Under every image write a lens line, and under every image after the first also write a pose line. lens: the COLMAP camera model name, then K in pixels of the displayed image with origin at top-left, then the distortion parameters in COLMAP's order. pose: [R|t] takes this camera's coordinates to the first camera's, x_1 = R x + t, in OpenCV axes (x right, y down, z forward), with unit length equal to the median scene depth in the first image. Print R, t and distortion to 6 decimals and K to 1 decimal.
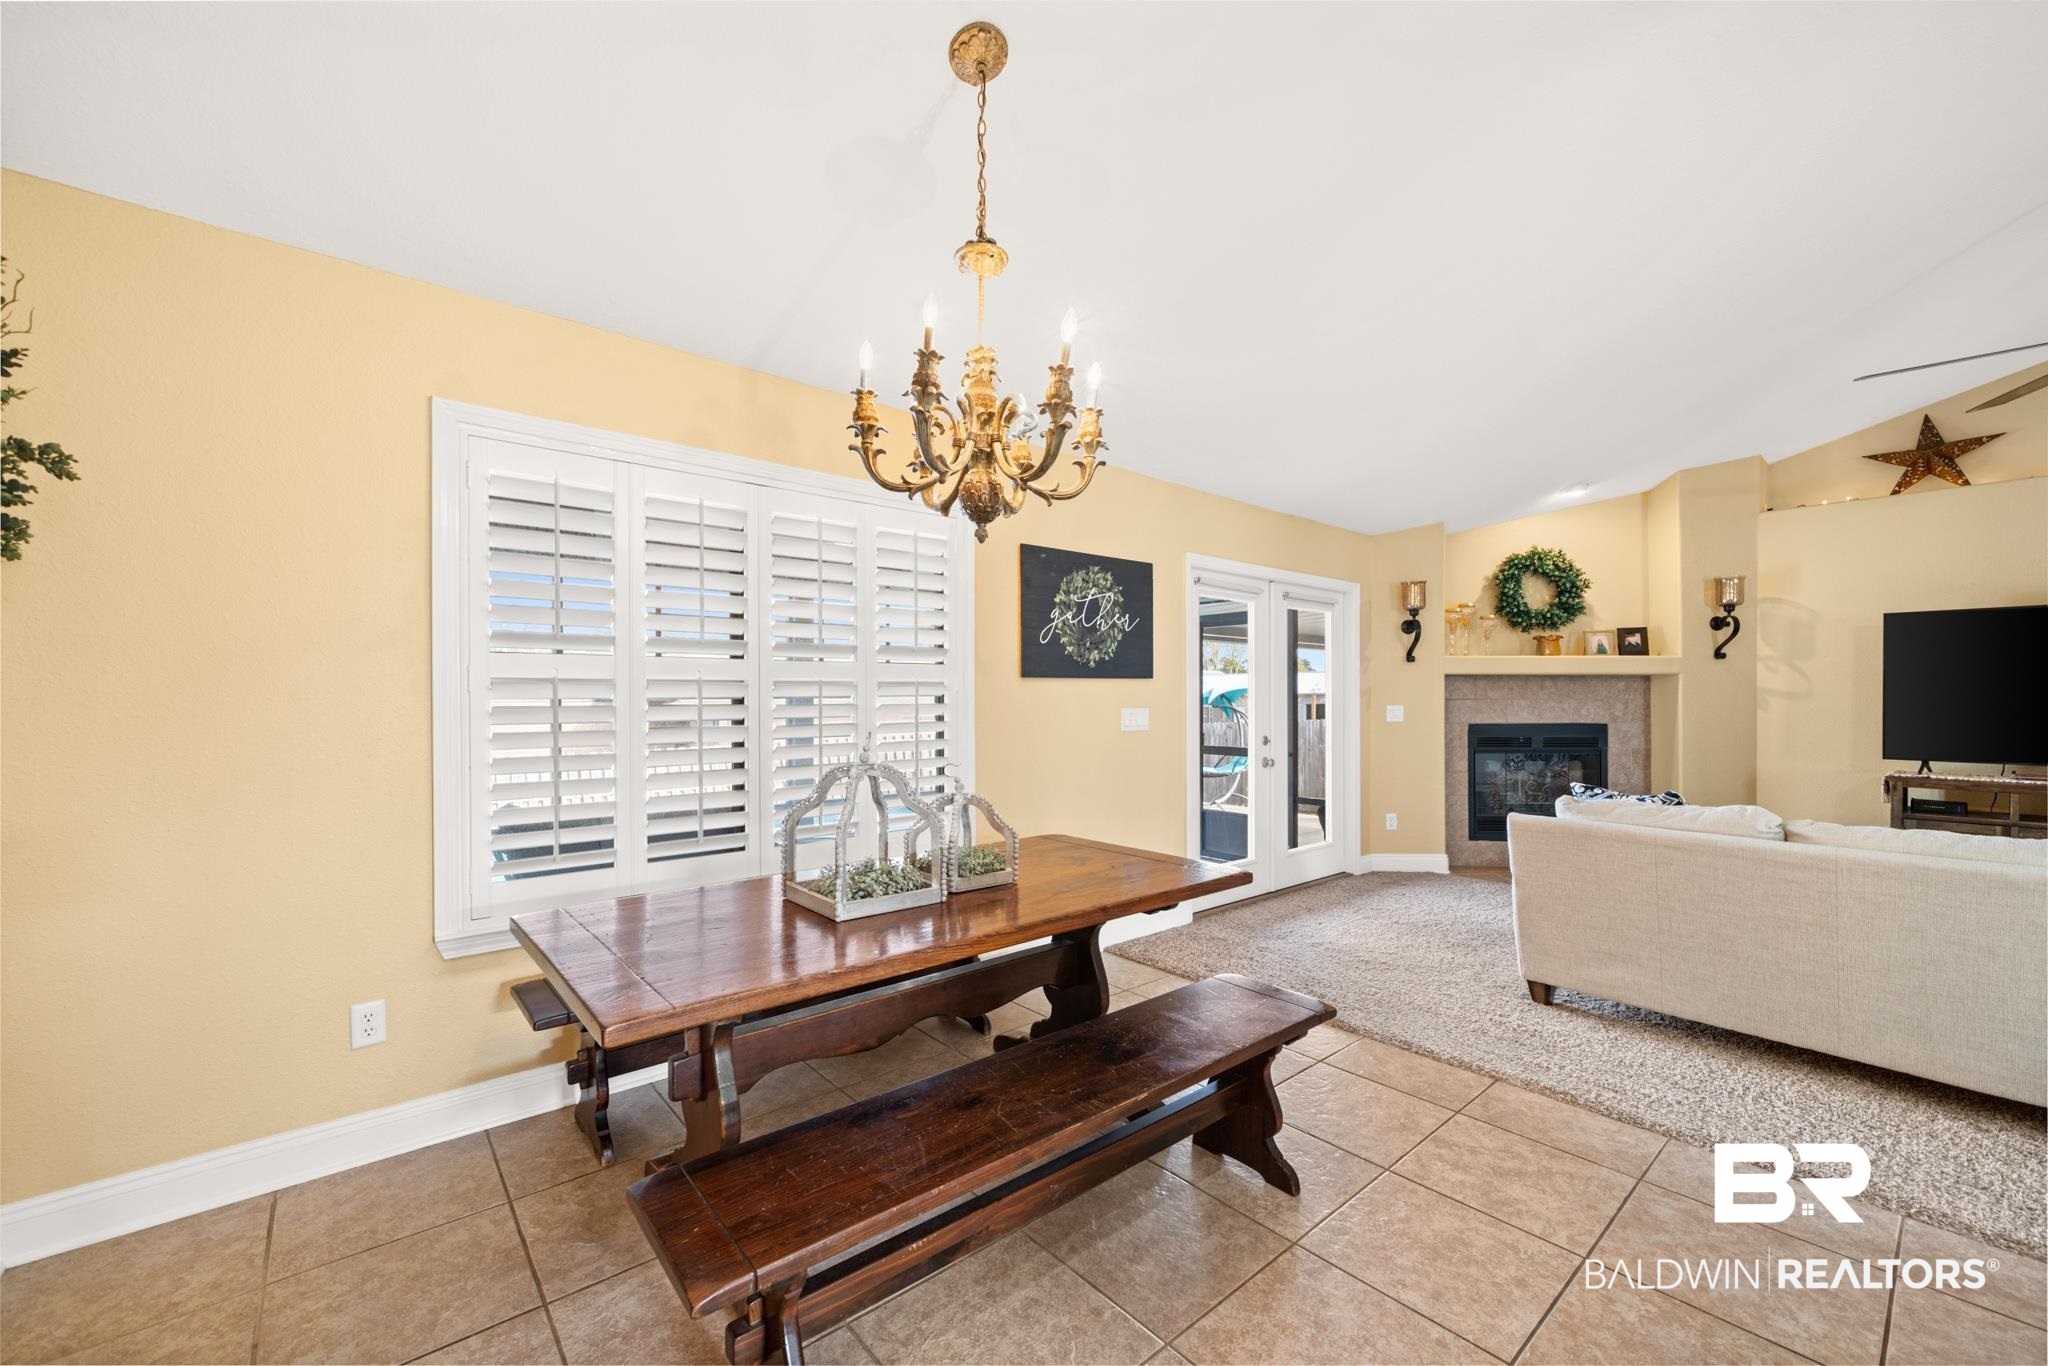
lens RADIAL K [[806.3, 0, 1022.0], [0, 806.3, 702.7], [0, 0, 1]] dist [-0.002737, -0.000245]
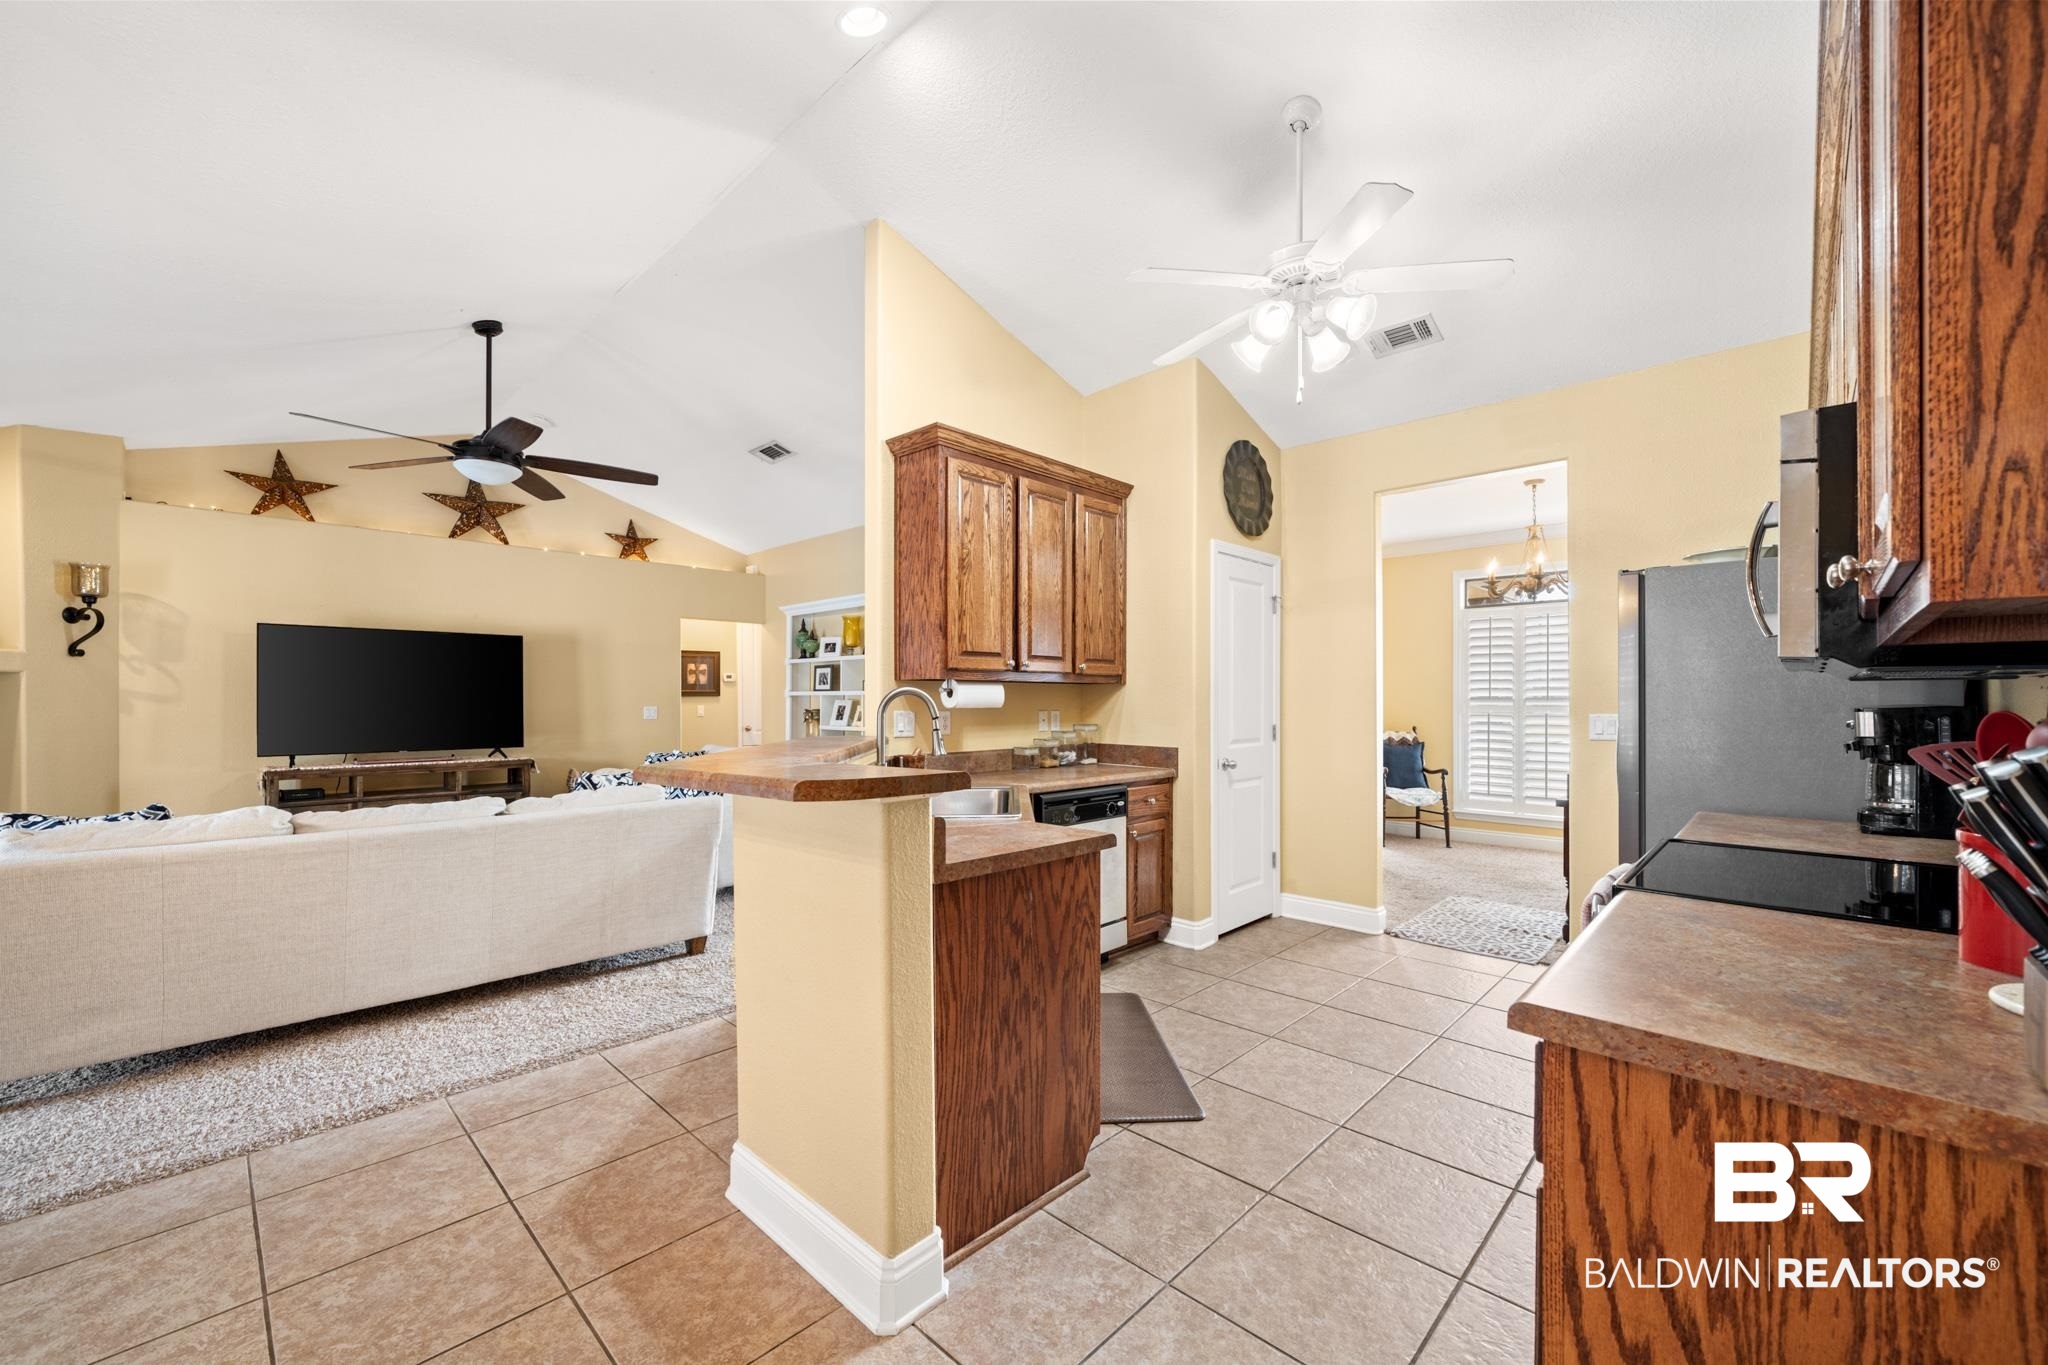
lens RADIAL K [[809.2, 0, 1024.1], [0, 809.2, 697.8], [0, 0, 1]] dist [-0.001074, -0.000109]
pose [[-0.099126, 0.000763, 0.995075, -0.106326], [0.008542, 0.999964, 0.000084, -0.000788], [-0.995038, 0.008508, -0.099129, 0.065538]]
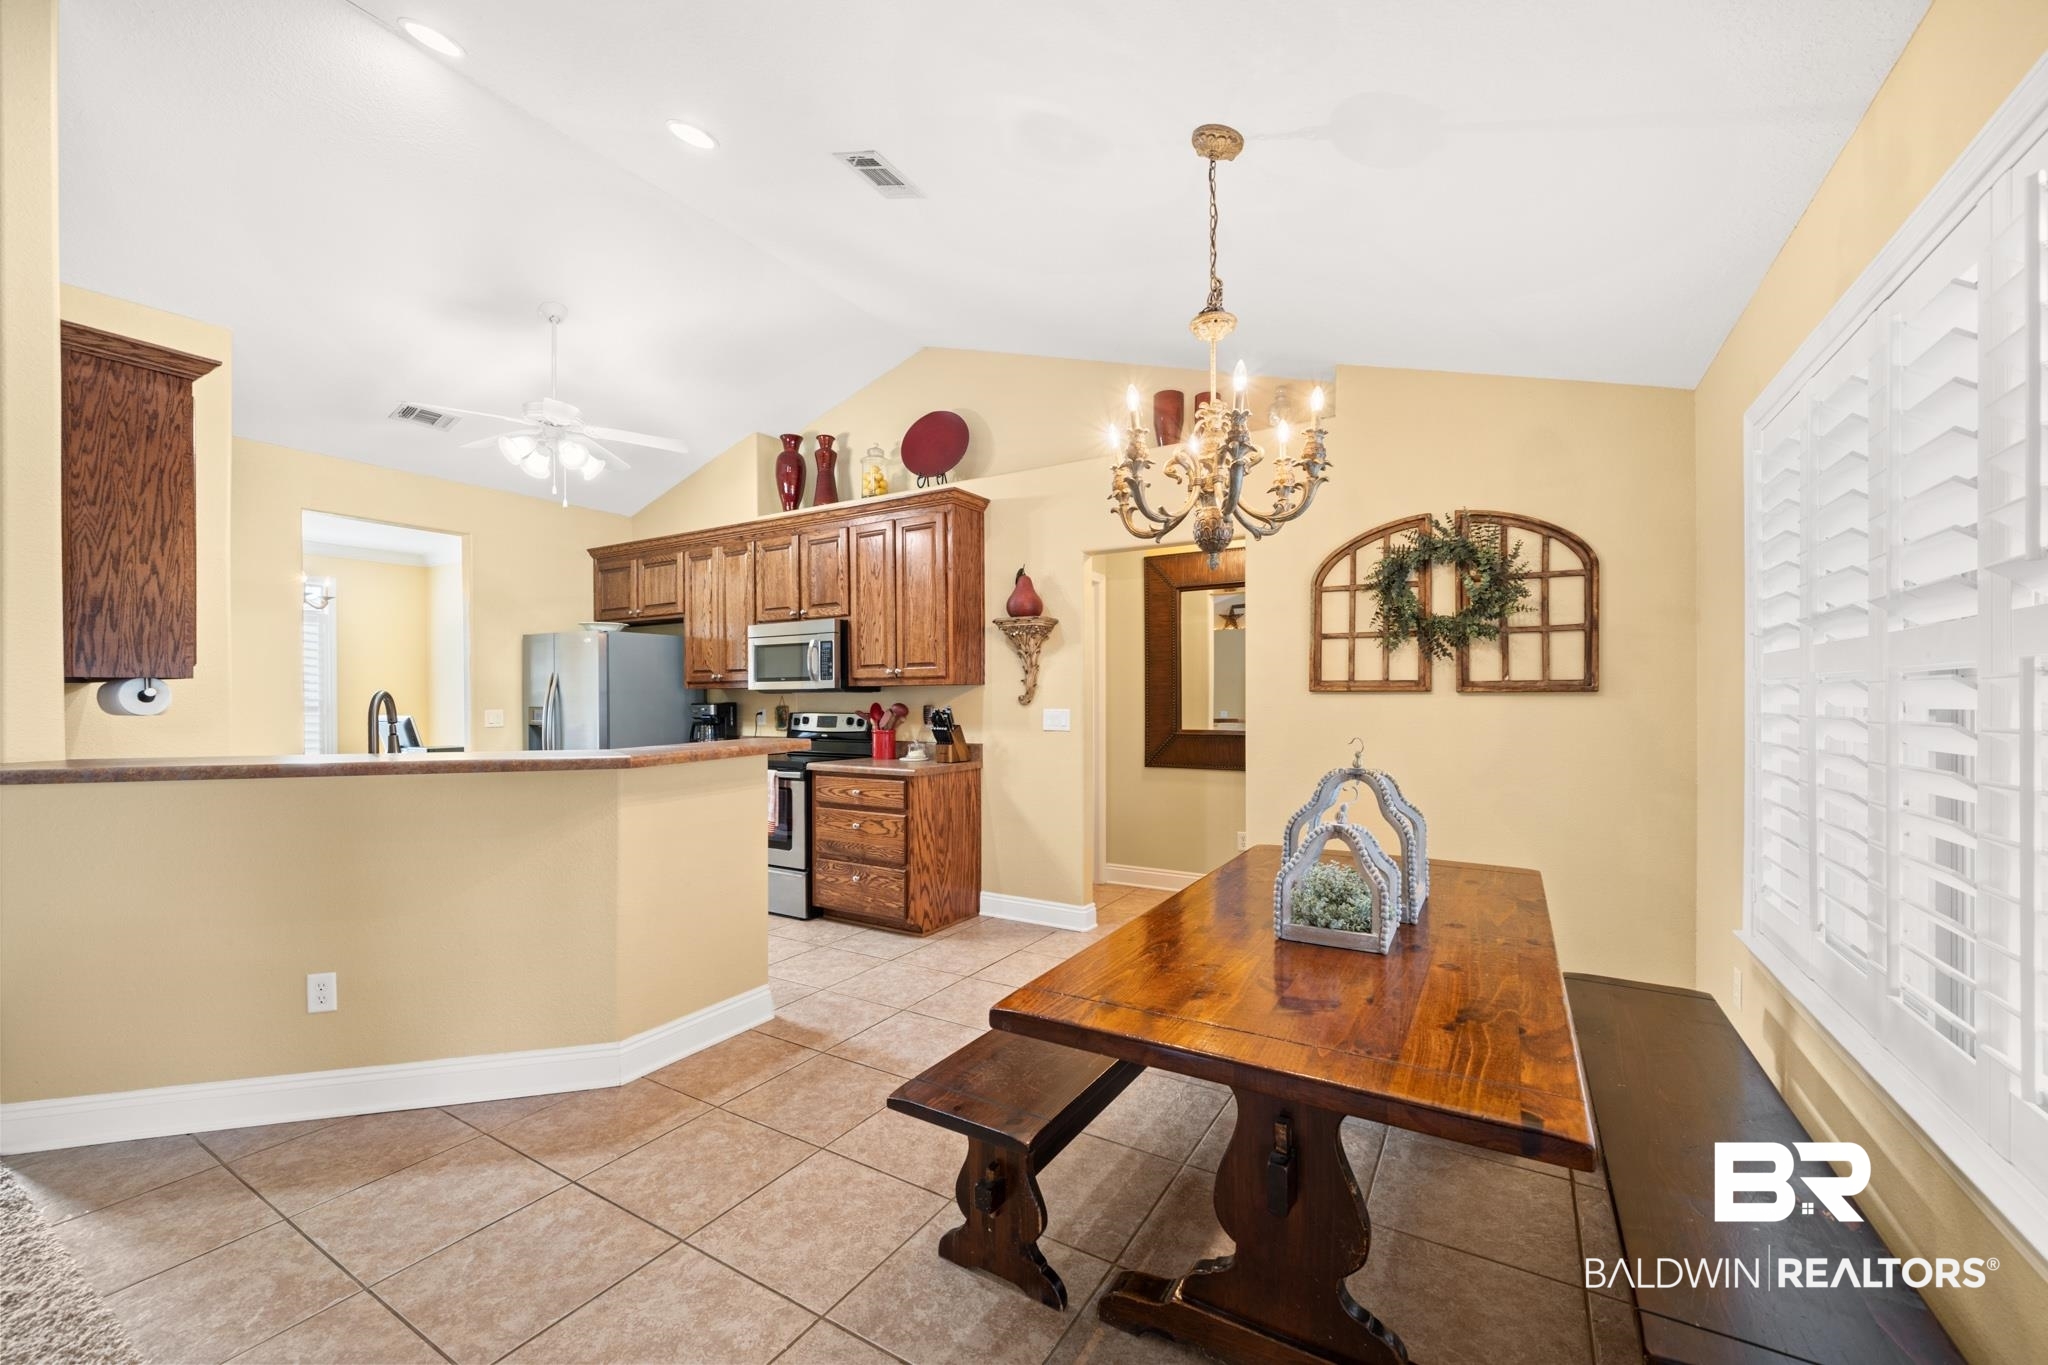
lens RADIAL K [[810.4, 0, 1024.6], [0, 810.4, 694.5], [0, 0, 1]] dist [-0.003301, -0.000215]
pose [[-0.948542, 0.001994, -0.316646, 0.197759], [0.000243, 0.999984, 0.005571, -0.009037], [0.316652, 0.005207, -0.948527, 0.692541]]
